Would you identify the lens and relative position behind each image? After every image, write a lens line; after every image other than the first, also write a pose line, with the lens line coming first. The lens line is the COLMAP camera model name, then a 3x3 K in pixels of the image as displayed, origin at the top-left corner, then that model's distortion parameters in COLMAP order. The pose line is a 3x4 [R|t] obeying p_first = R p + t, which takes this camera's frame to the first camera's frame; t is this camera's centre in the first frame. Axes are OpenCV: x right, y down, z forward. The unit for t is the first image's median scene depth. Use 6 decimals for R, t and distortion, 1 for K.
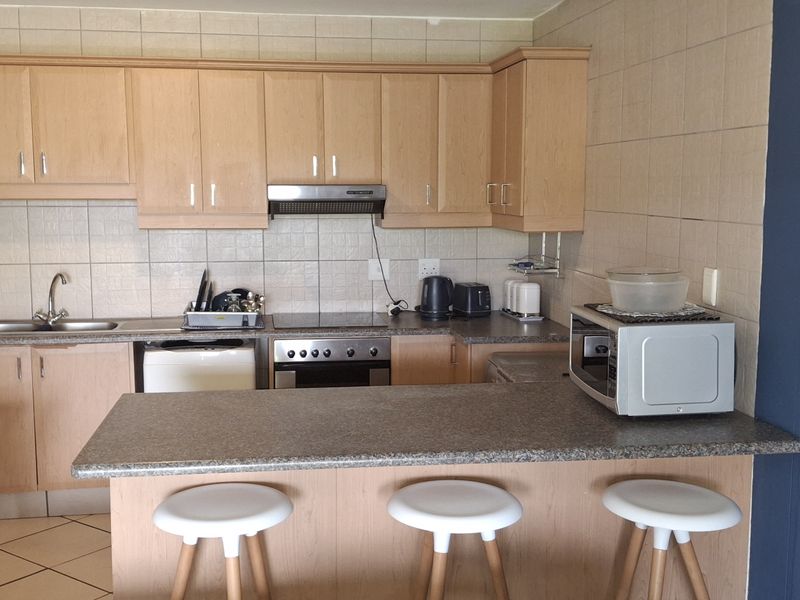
lens RADIAL K [[947.8, 0, 400.0], [0, 947.8, 300.0], [0, 0, 1]] dist [0.019980, 0.000679]
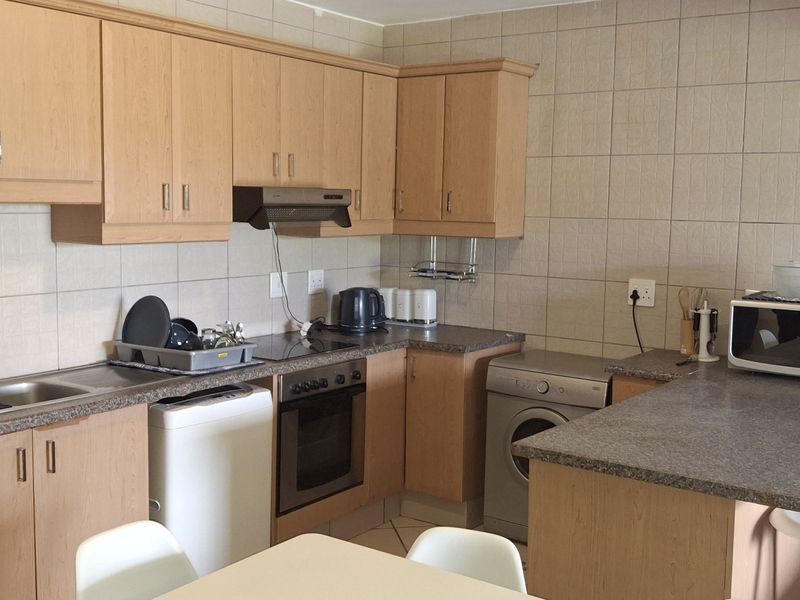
lens RADIAL K [[947.8, 0, 400.0], [0, 947.8, 300.0], [0, 0, 1]] dist [0.019980, 0.000679]
pose [[0.688080, -0.066674, 0.722566, -0.611200], [0.071422, 0.997157, 0.023998, -0.032886], [-0.722112, 0.035094, 0.690886, 0.327292]]
